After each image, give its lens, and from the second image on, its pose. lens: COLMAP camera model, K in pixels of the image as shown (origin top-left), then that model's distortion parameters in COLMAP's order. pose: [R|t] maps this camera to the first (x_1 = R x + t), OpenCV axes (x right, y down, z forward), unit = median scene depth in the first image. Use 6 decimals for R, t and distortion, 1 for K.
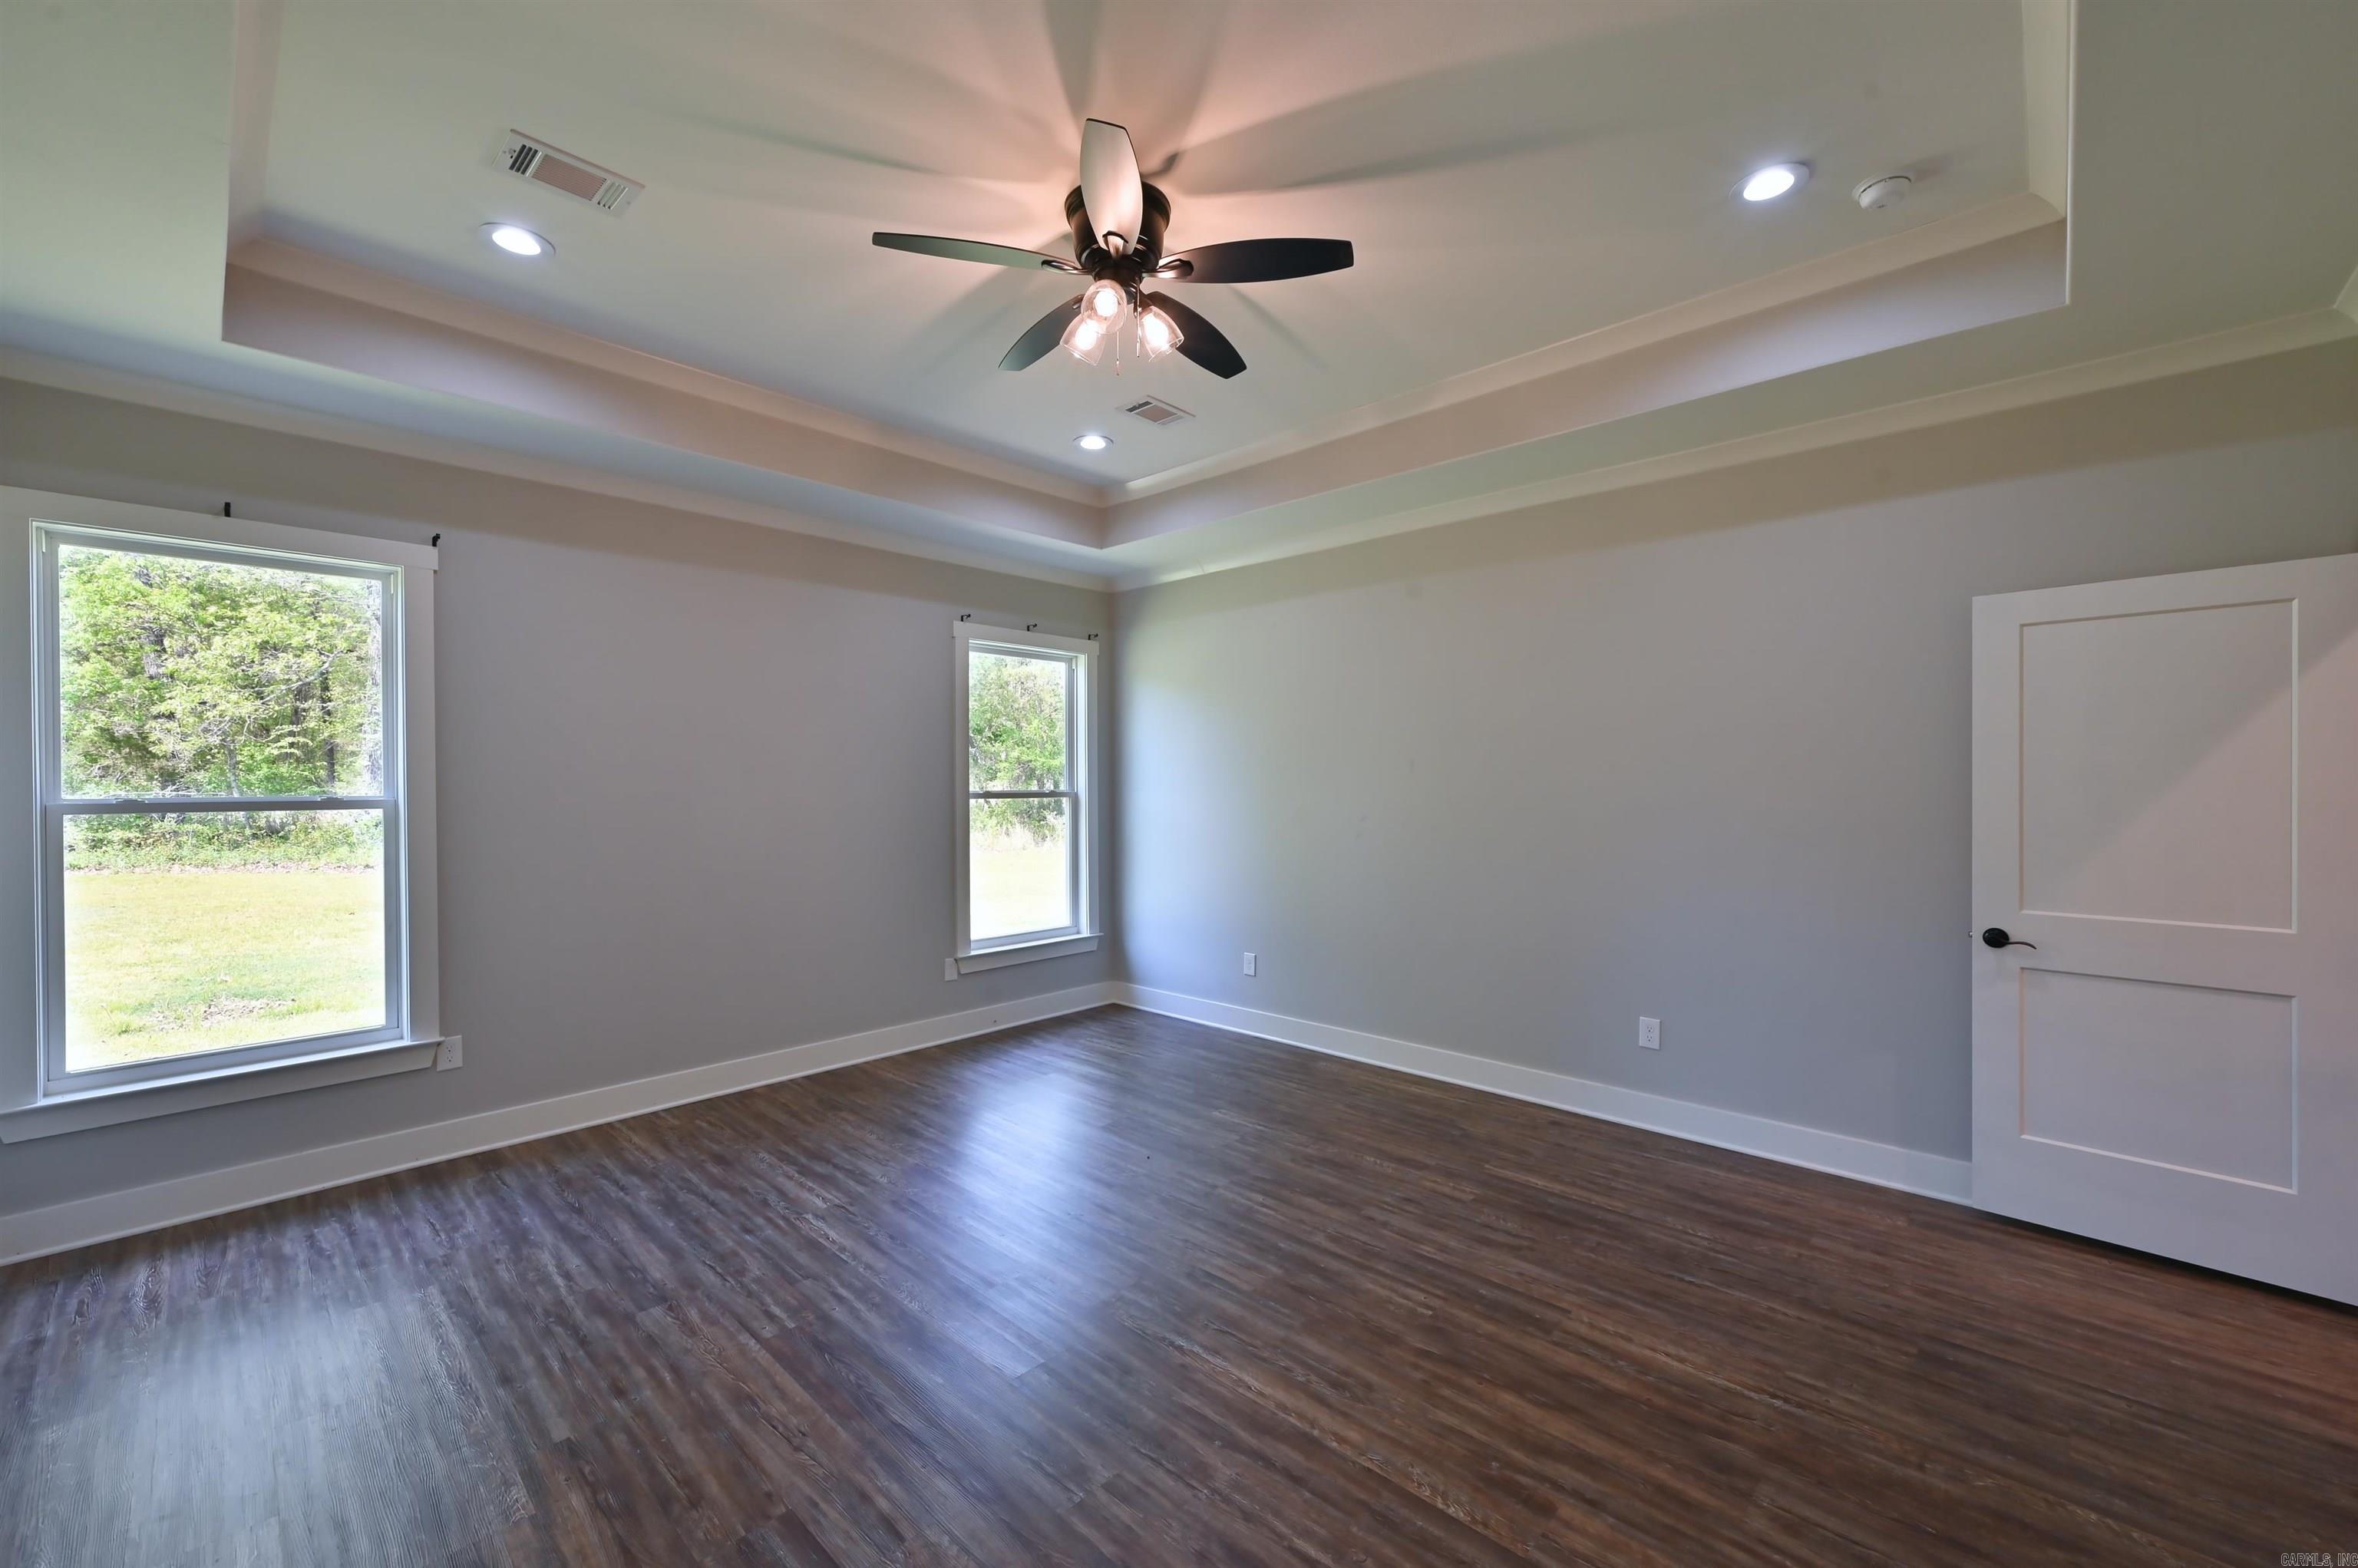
lens RADIAL K [[934.3, 0, 1188.5], [0, 934.3, 742.5], [0, 0, 1]] dist [0.001386, 0.000062]
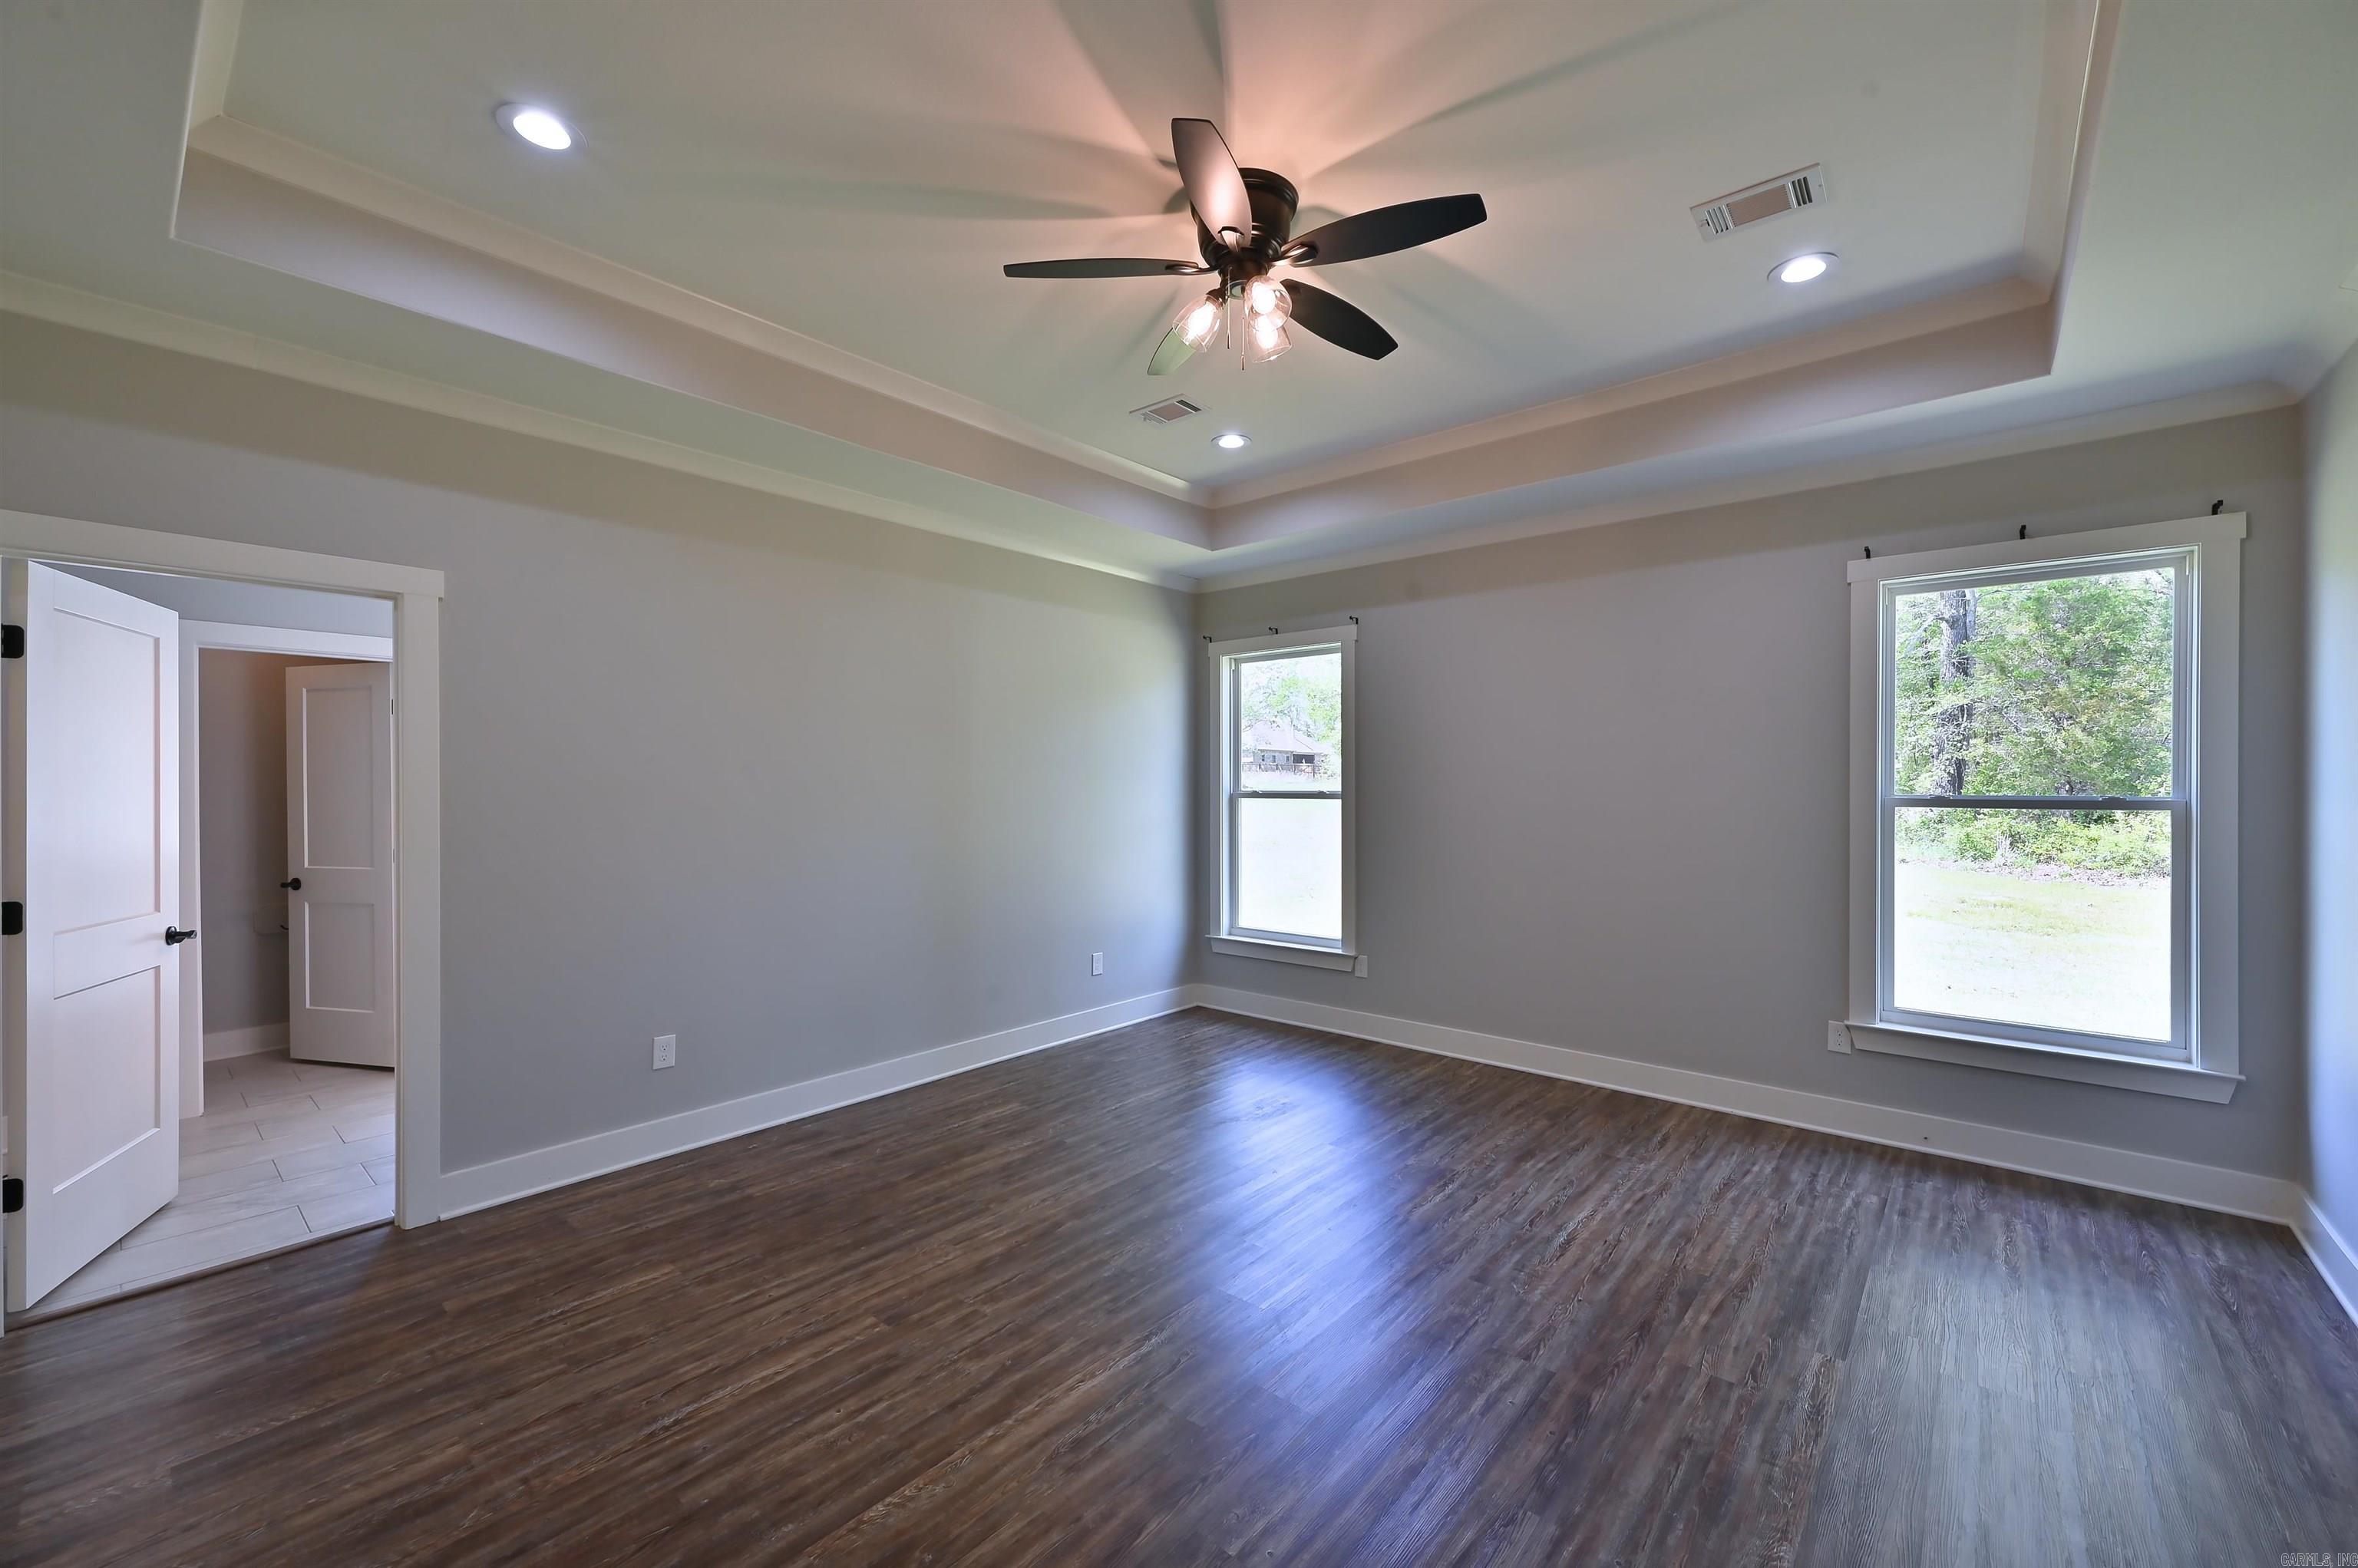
lens RADIAL K [[916.4, 0, 1179.0], [0, 916.4, 784.0], [0, 0, 1]] dist [-0.000547, -0.000169]
pose [[0.041729, 0.001989, -0.999127, 0.665563], [0.045983, 0.998935, 0.003909, 0.022794], [0.998070, -0.046106, 0.041593, 0.680410]]
